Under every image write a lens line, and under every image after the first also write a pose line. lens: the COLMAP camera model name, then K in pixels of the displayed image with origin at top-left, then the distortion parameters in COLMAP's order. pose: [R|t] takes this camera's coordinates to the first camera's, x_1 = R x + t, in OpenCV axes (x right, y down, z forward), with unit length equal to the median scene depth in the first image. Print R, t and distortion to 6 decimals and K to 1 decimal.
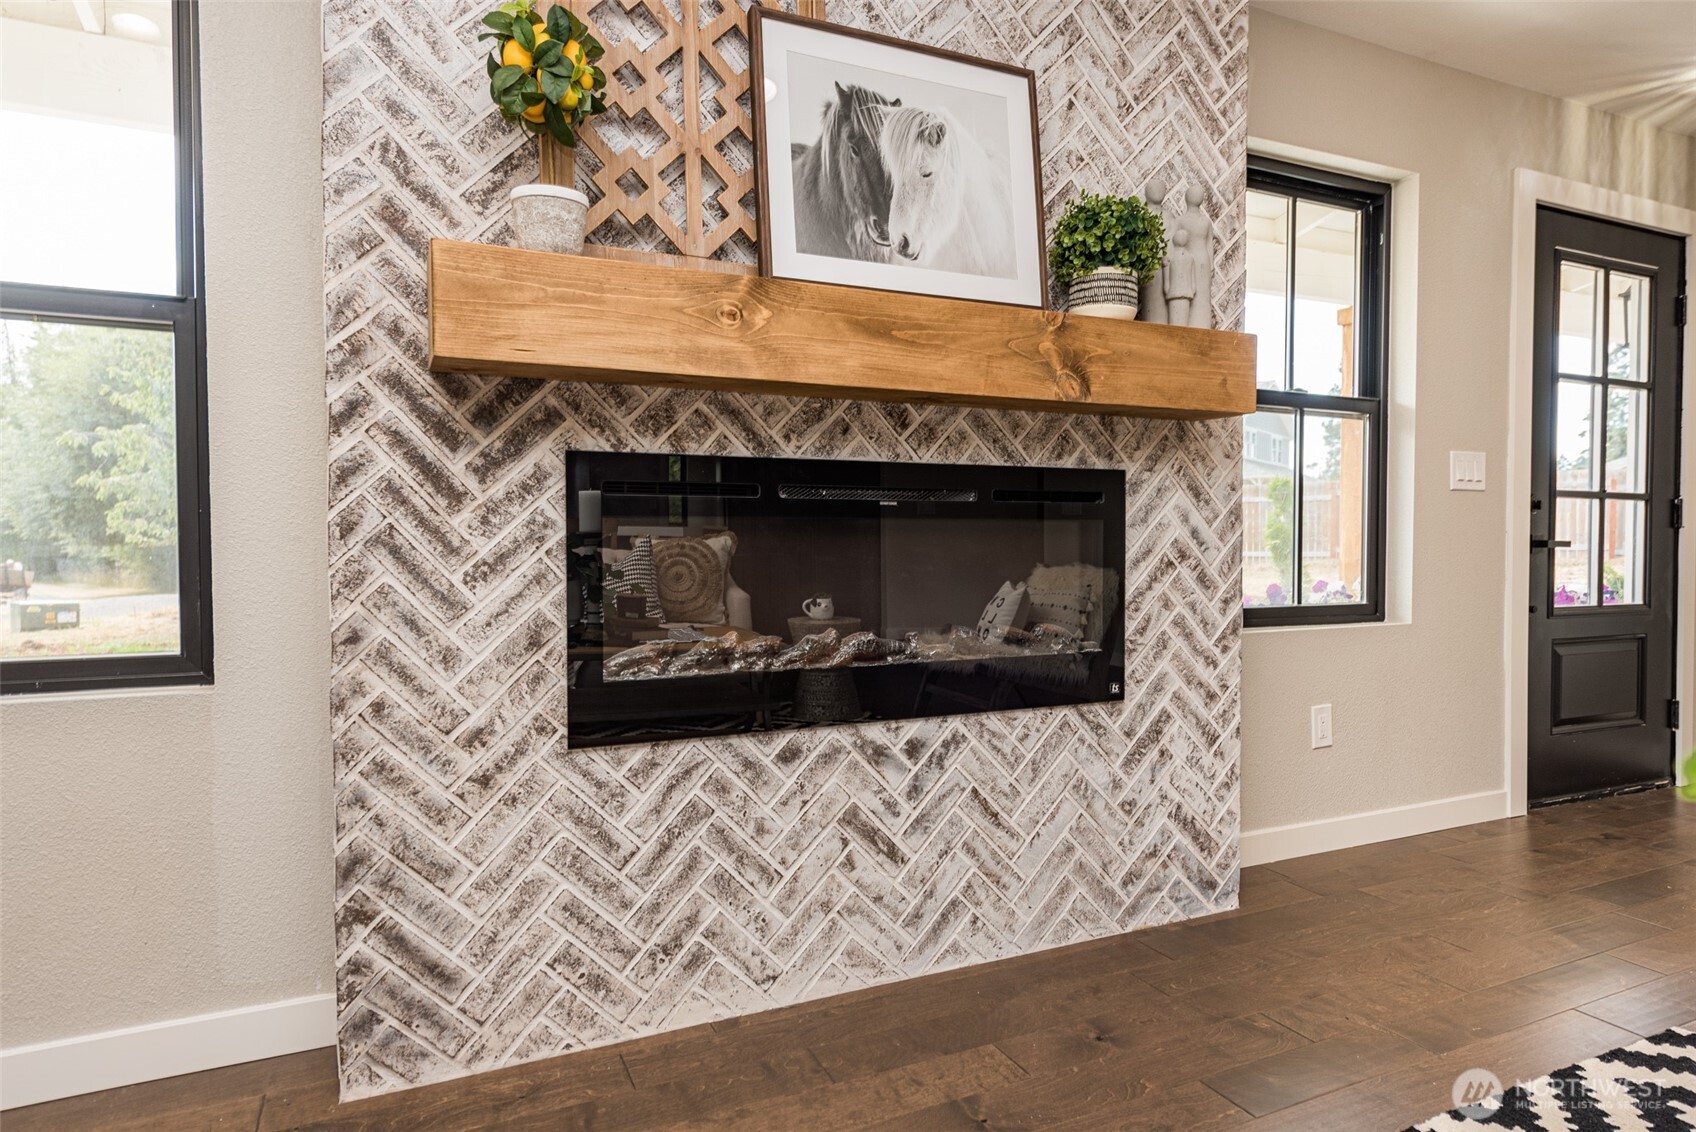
lens RADIAL K [[987.1, 0, 848.0], [0, 987.1, 566.0], [0, 0, 1]] dist [0.018249, -0.000660]
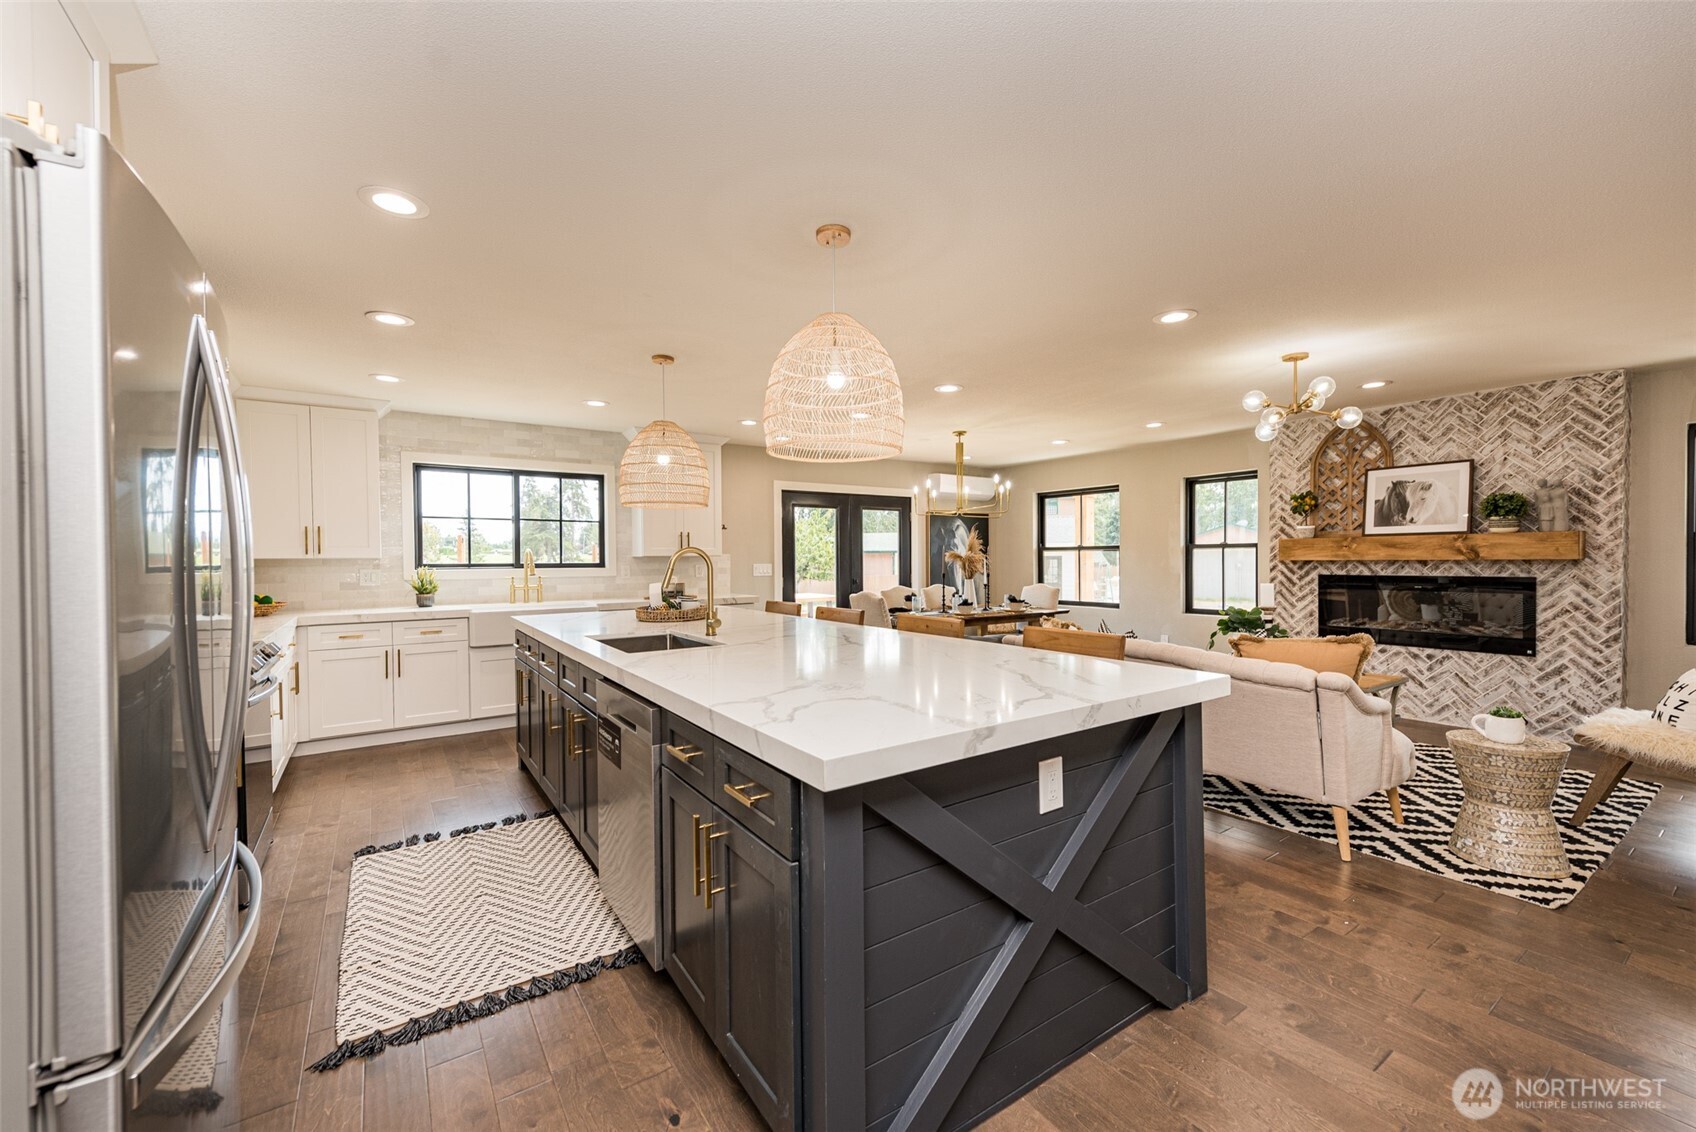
lens RADIAL K [[665.8, 0, 848.0], [0, 665.8, 566.0], [0, 0, 1]] dist [-0.000294, -0.000198]
pose [[0.173883, 0.013695, -0.984671, 2.026586], [-0.014938, 0.999825, 0.011268, -0.133395], [0.984653, 0.012750, 0.174057, -1.448283]]
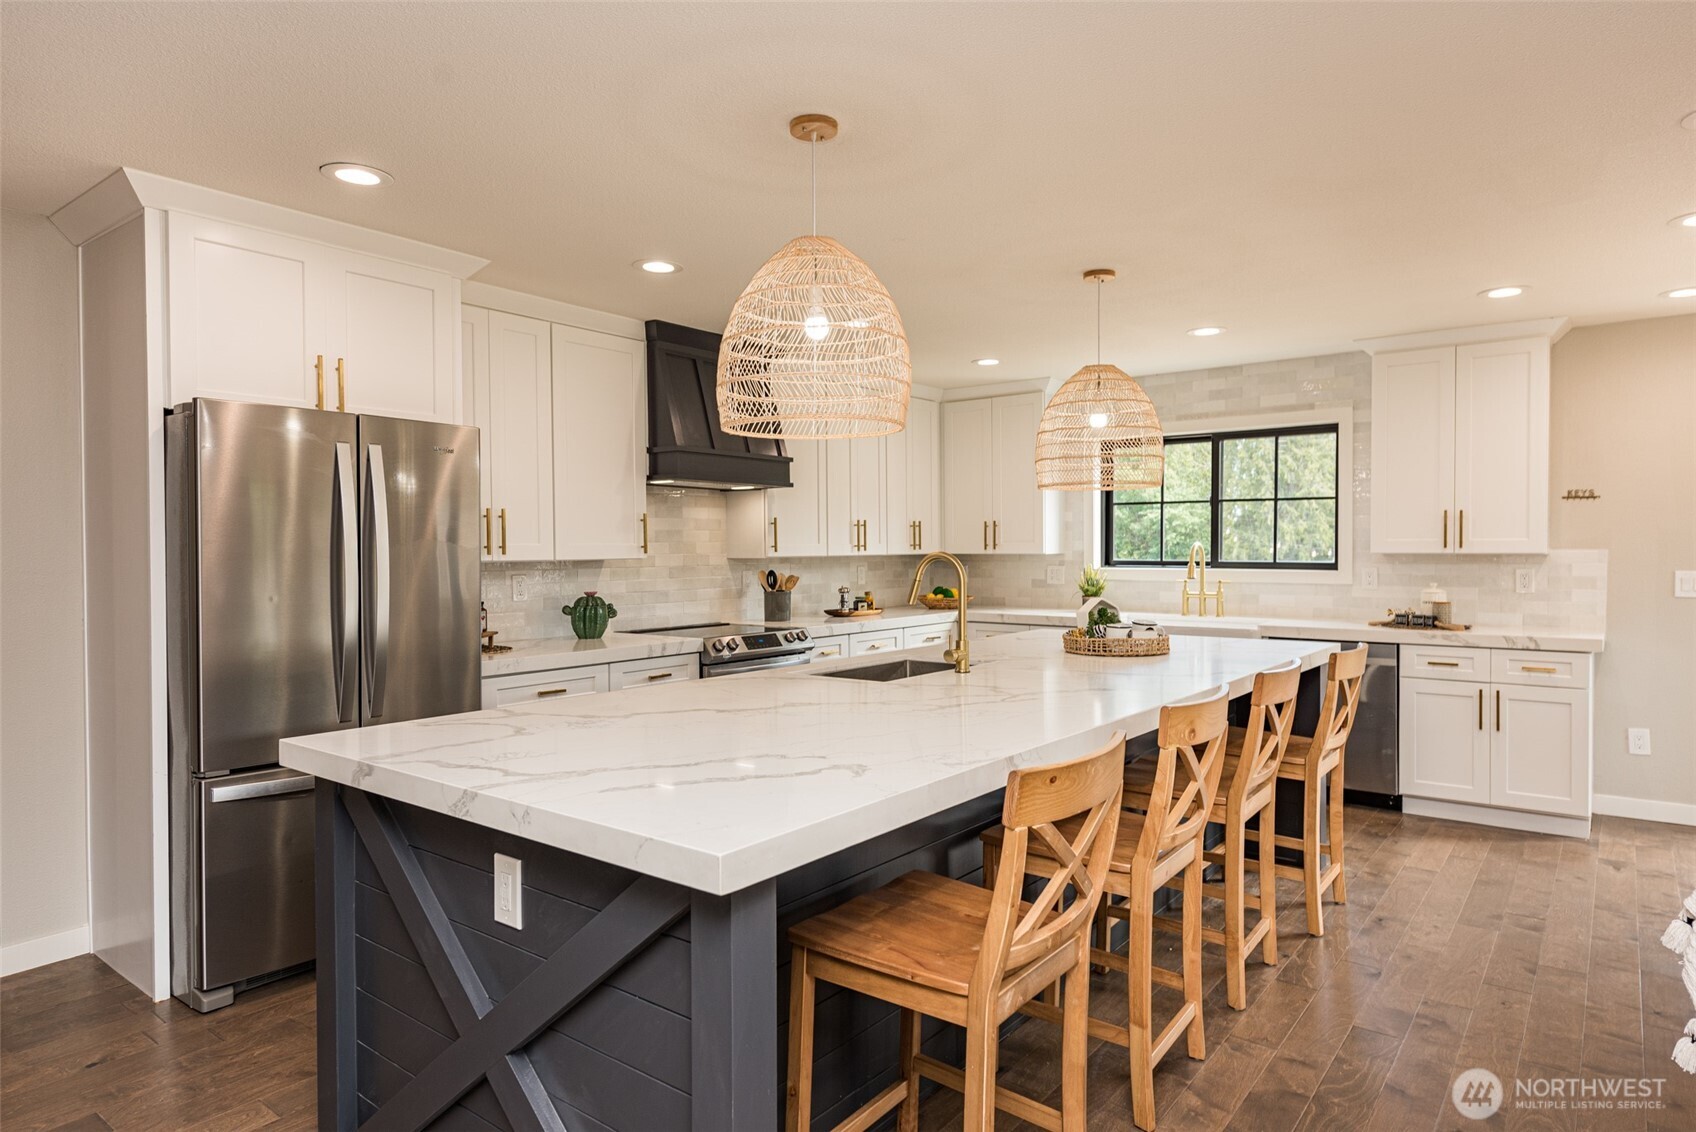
lens RADIAL K [[987.6, 0, 849.0], [0, 987.6, 576.9], [0, 0, 1]] dist [0.002844, 0.001155]
pose [[-0.889713, 0.018289, -0.456154, 1.451700], [-0.004413, 0.998806, 0.048655, -0.183124], [0.456499, 0.045302, -0.888570, -0.247609]]
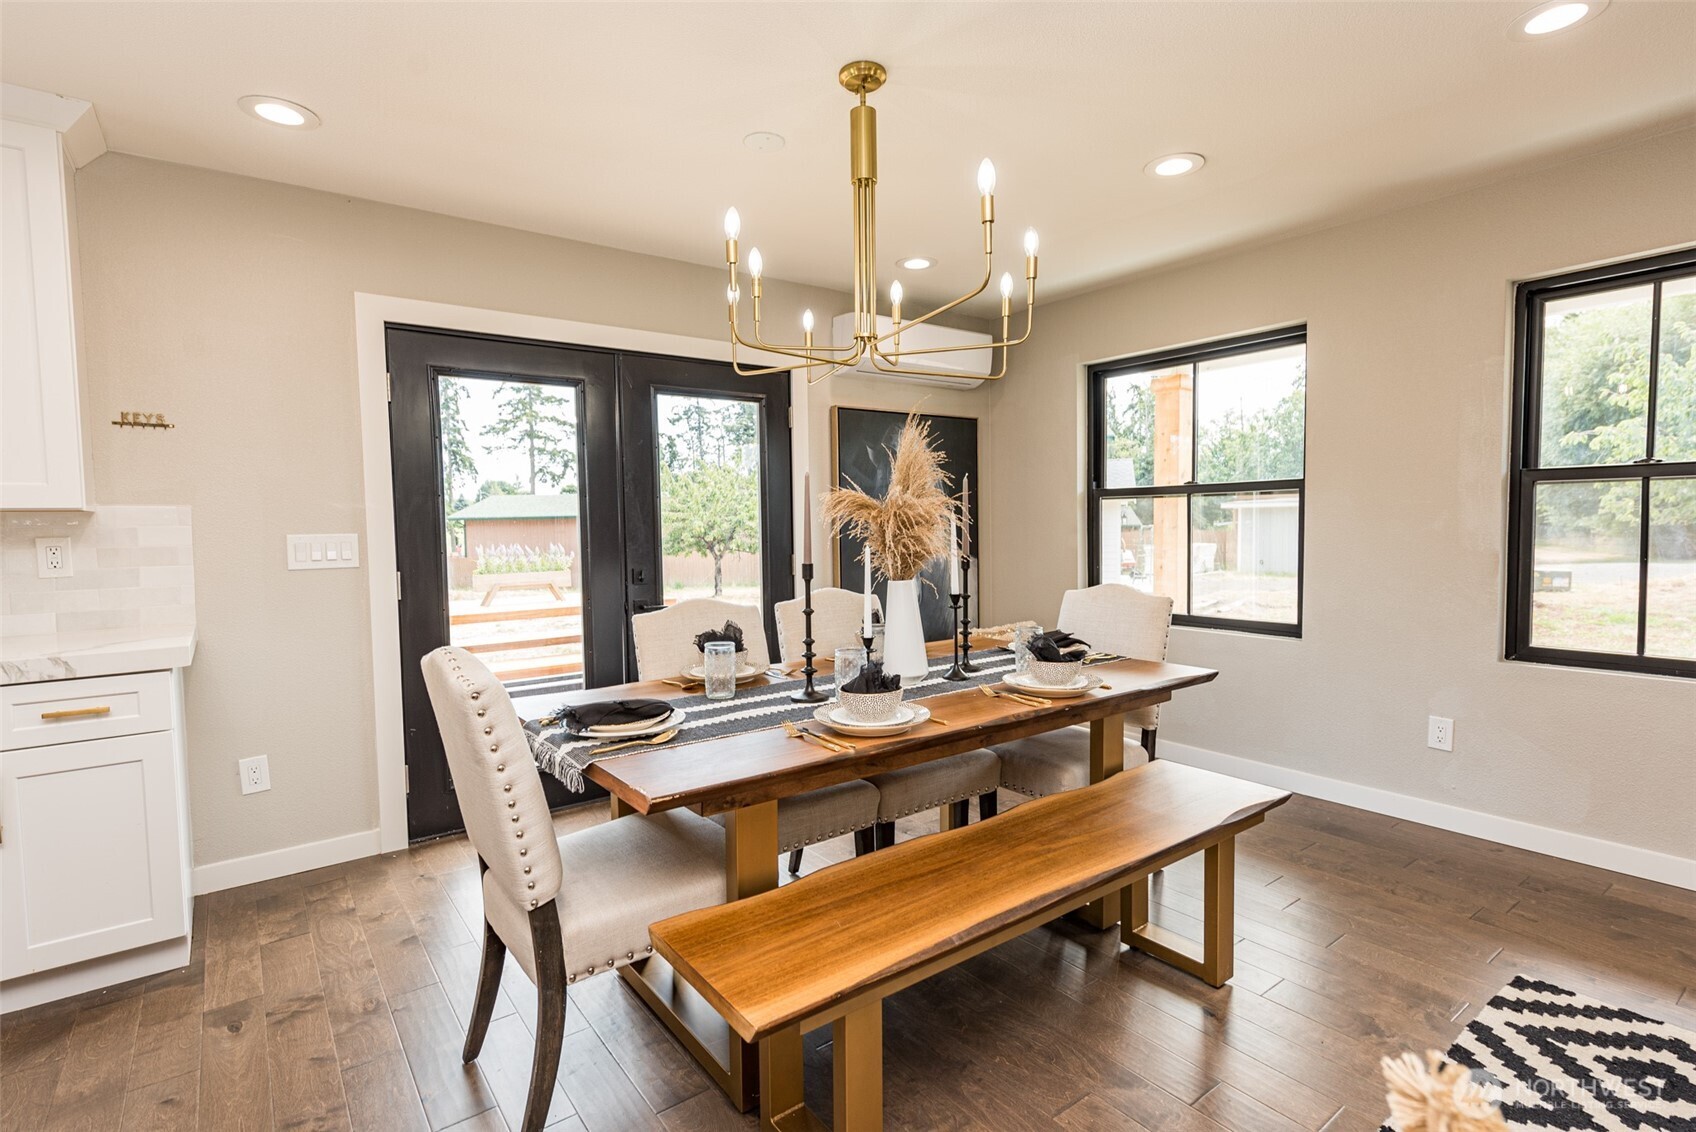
lens RADIAL K [[824.5, 0, 835.7], [0, 824.5, 561.2], [0, 0, 1]] dist [0.004701, 0.001862]
pose [[0.201158, 0.044116, -0.978565, 0.349408], [-0.005970, 0.999022, 0.043812, -0.120801], [0.979541, -0.002971, 0.201225, -0.742626]]
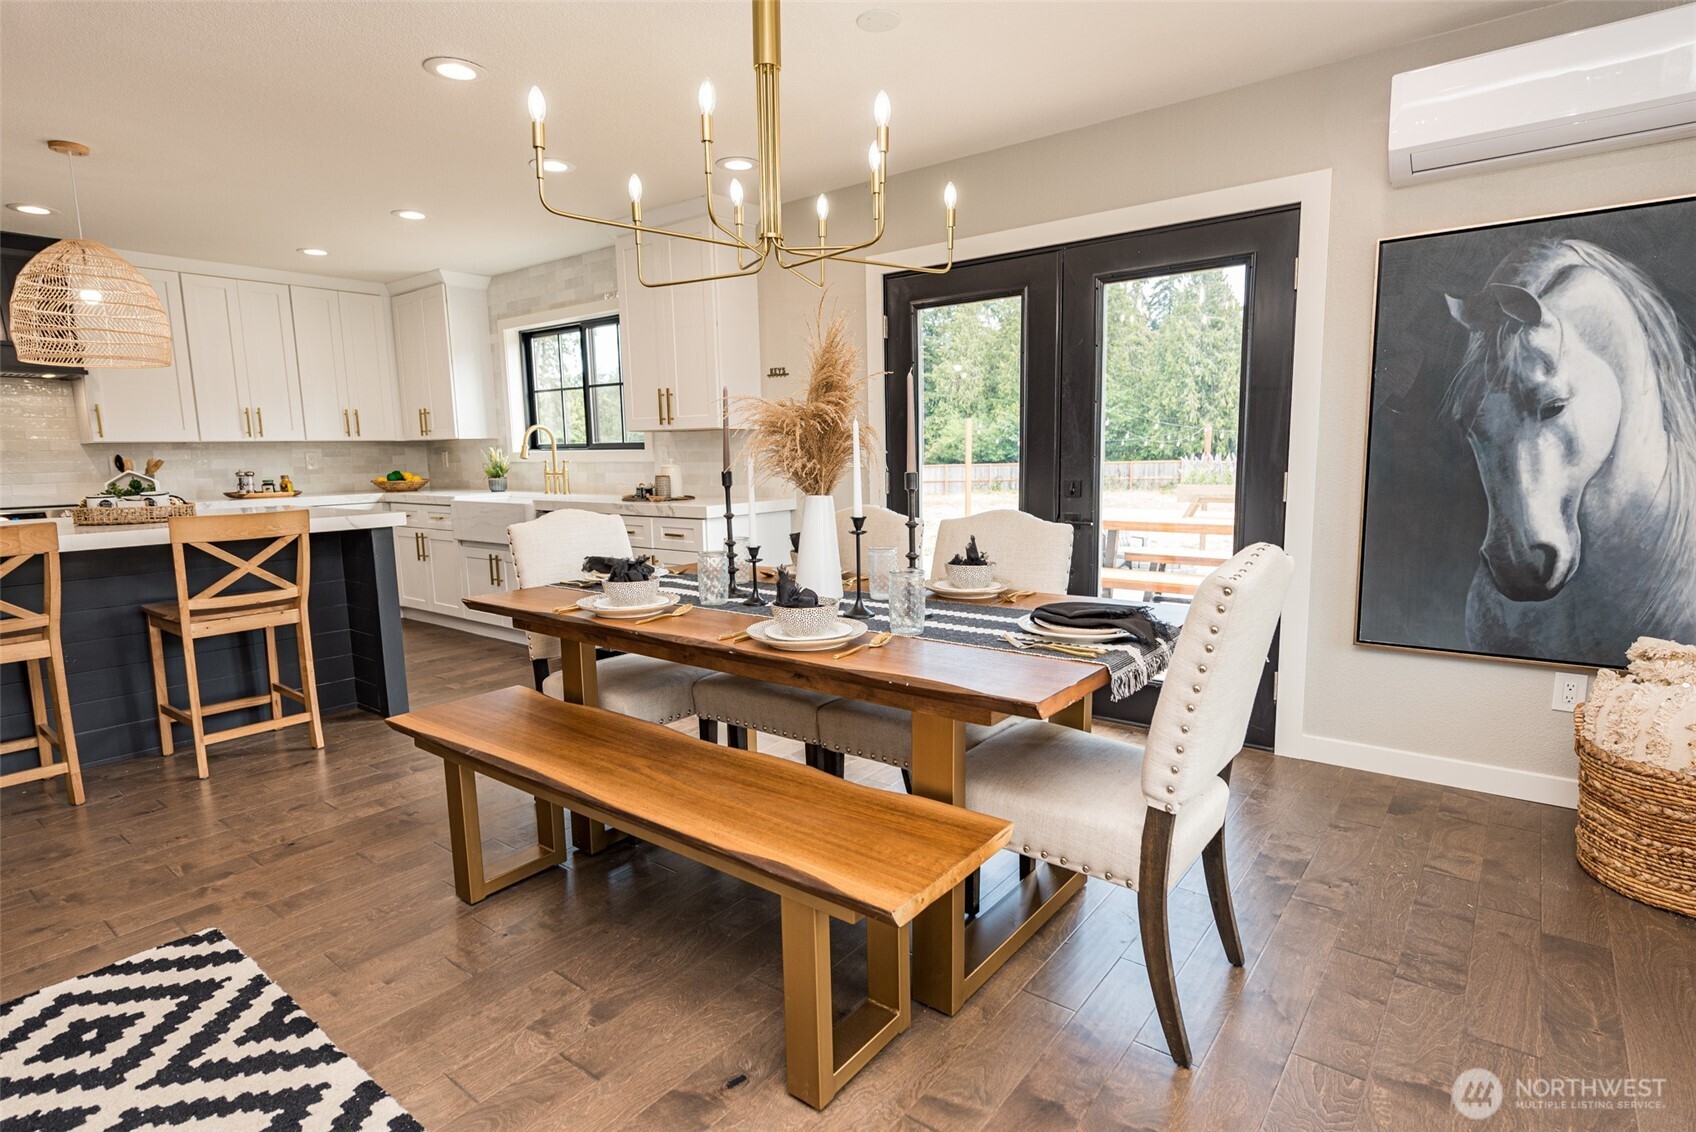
lens RADIAL K [[866.3, 0, 848.0], [0, 866.3, 566.0], [0, 0, 1]] dist [0.003660, -0.001987]
pose [[-0.890594, 0.076581, -0.448306, -0.236668], [0.007812, 0.988152, 0.153280, -0.124512], [0.454733, 0.133008, -0.880640, 0.483796]]
